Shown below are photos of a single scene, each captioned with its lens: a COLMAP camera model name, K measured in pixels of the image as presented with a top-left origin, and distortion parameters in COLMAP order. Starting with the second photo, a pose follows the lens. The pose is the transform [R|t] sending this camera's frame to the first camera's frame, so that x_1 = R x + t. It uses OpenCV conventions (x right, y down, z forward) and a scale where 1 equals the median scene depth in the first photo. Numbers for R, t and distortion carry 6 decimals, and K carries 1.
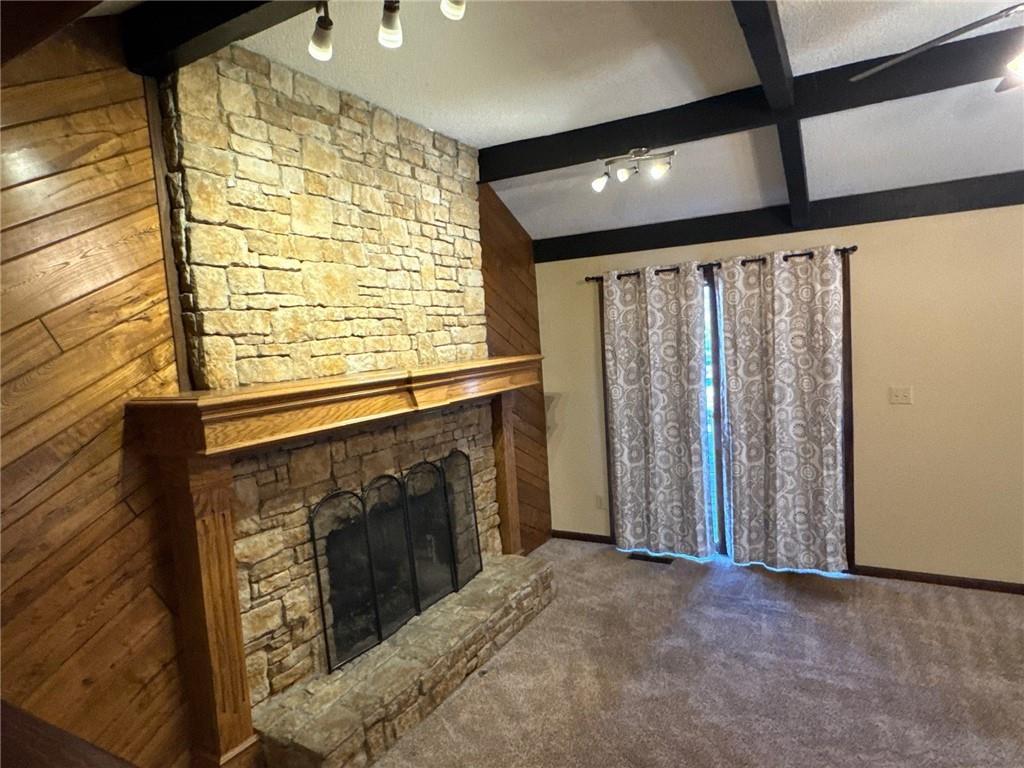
lens RADIAL K [[605.7, 0, 508.9], [0, 605.7, 386.7], [0, 0, 1]] dist [-0.002593, -0.000581]
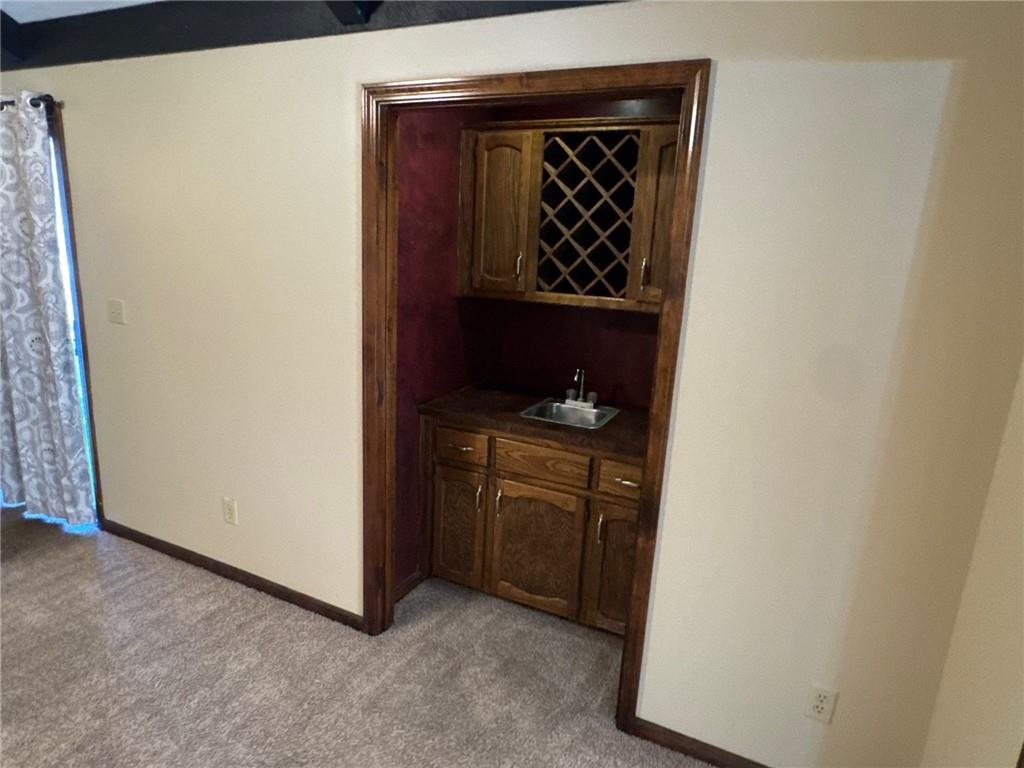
lens RADIAL K [[605.7, 0, 508.8], [0, 605.7, 386.5], [0, 0, 1]] dist [-0.002593, -0.000581]
pose [[0.990050, 0.097187, 0.101762, 1.459373], [-0.111705, 0.982605, 0.148358, -0.084369], [-0.085574, -0.158249, 0.983684, 0.270494]]
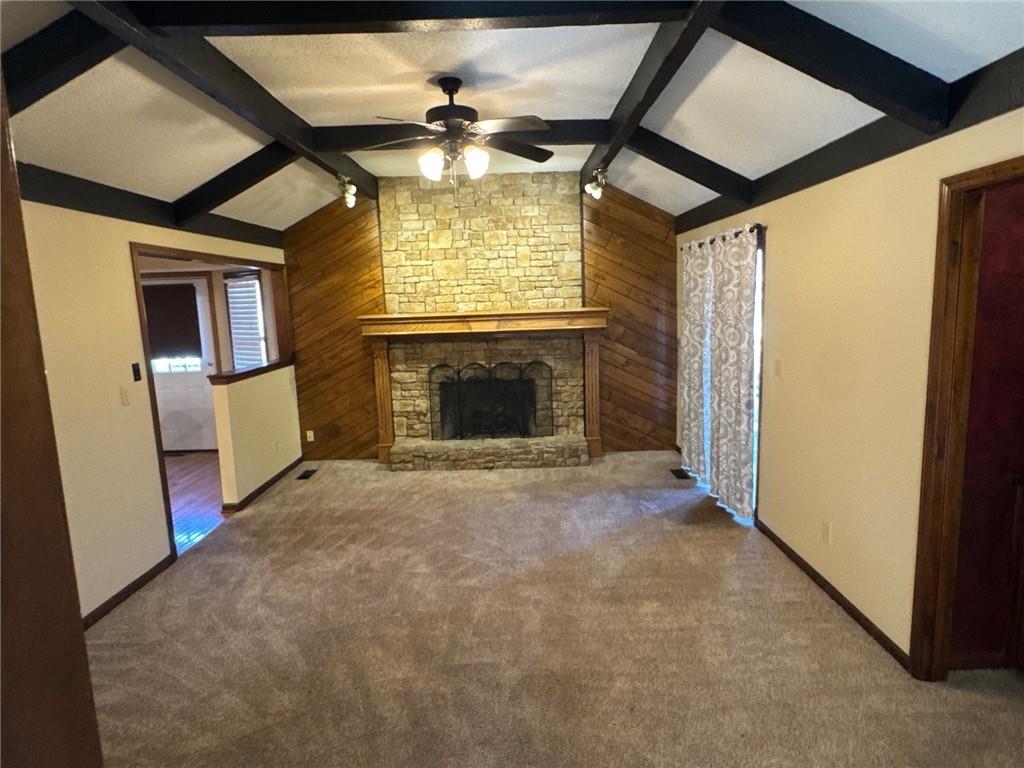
lens RADIAL K [[605.7, 0, 516.0], [0, 605.7, 387.5], [0, 0, 1]] dist [-0.002593, -0.000581]
pose [[0.498942, 0.173280, -0.849135, 1.803295], [-0.069441, 0.984650, 0.160131, -0.121399], [0.863849, -0.020931, 0.503316, 0.106735]]
